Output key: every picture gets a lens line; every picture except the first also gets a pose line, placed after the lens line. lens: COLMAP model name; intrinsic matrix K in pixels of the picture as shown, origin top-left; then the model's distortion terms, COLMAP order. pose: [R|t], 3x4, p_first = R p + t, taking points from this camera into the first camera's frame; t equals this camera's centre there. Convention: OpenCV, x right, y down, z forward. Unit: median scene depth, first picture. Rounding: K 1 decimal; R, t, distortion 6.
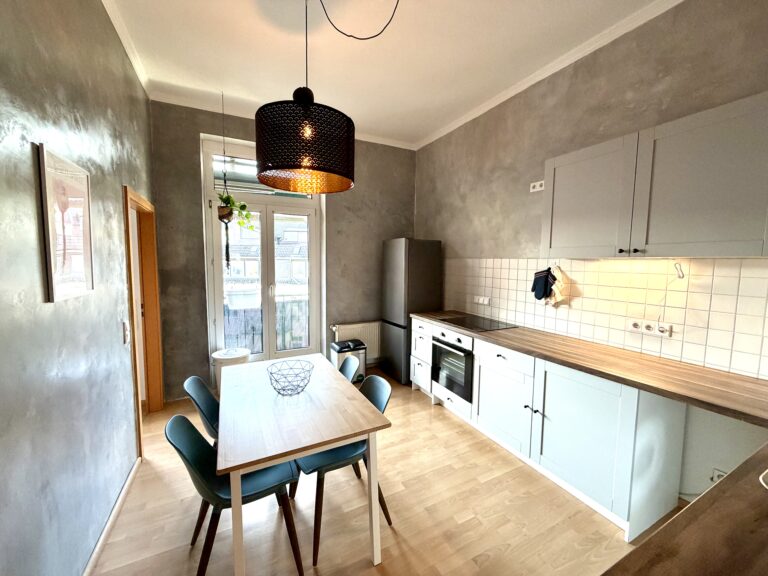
lens RADIAL K [[307.9, 0, 381.7], [0, 307.9, 287.0], [0, 0, 1]] dist [-0.000431, 0.000037]
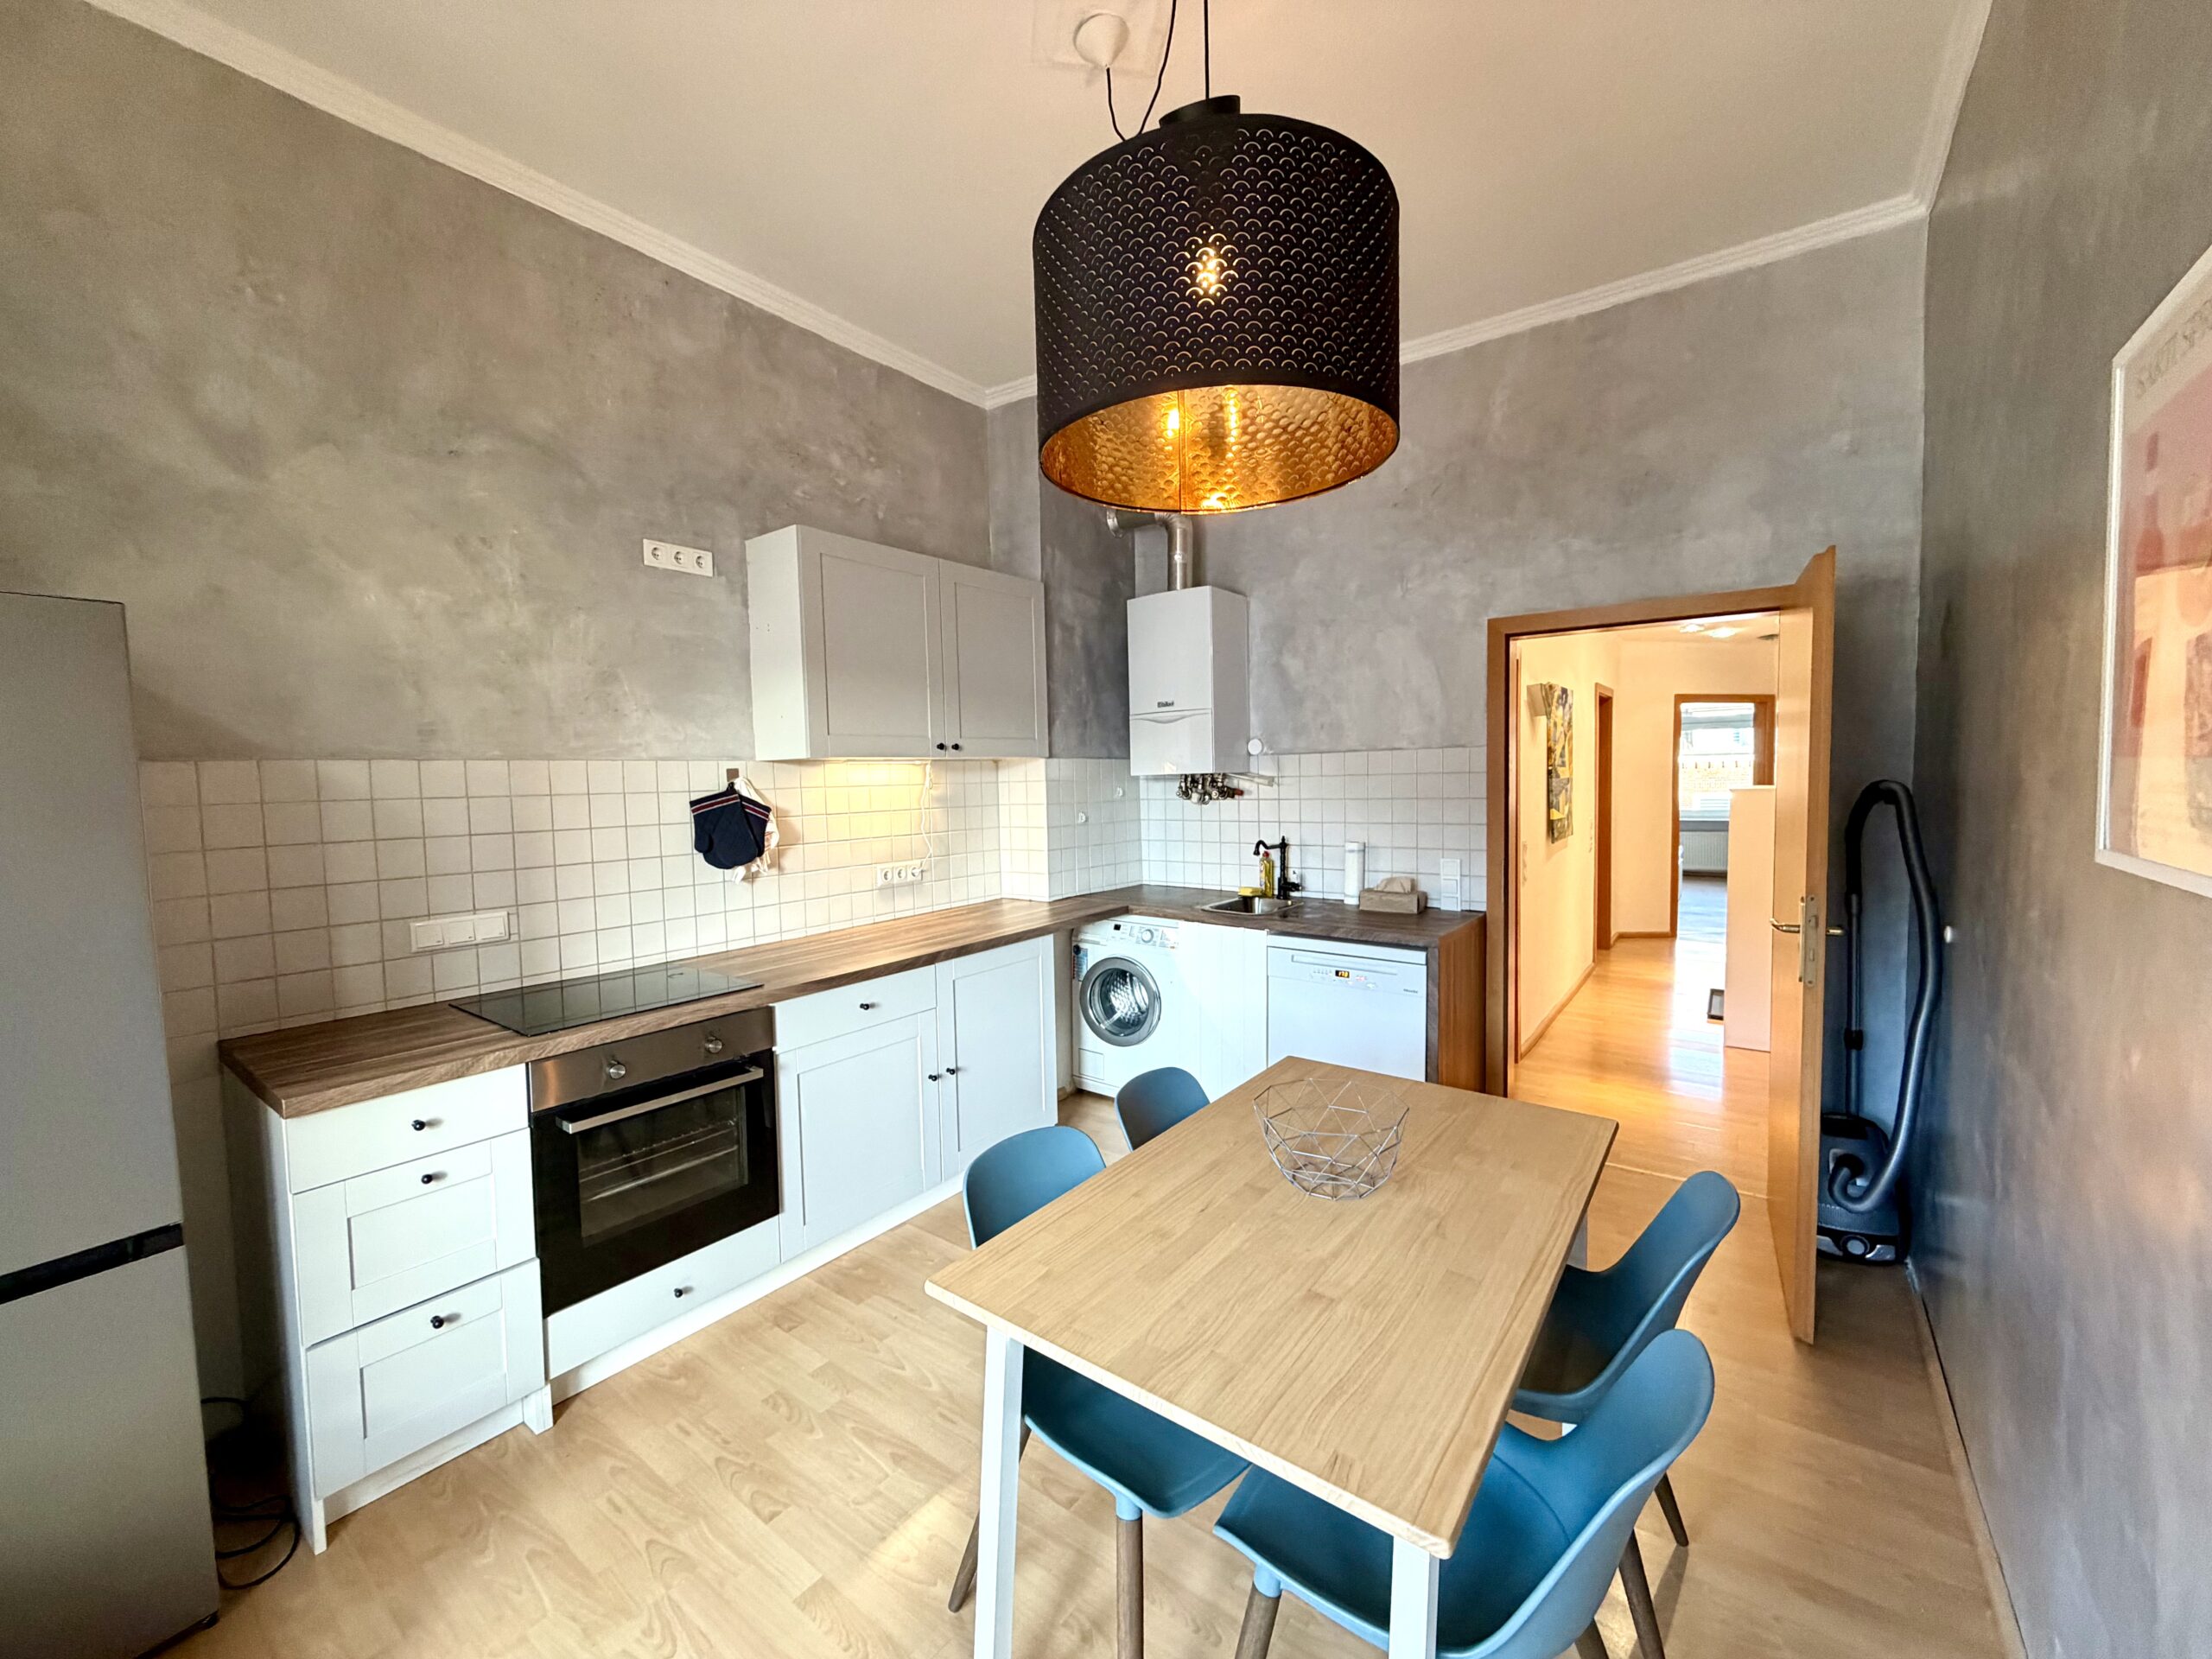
lens RADIAL K [[886.8, 0, 1099.3], [0, 886.8, 826.6], [0, 0, 1]] dist [-0.000431, 0.000037]
pose [[-0.445850, -0.053881, 0.893484, -0.569656], [0.094545, 0.989768, 0.106866, -0.072150], [-0.890100, 0.132121, -0.436194, 0.924574]]
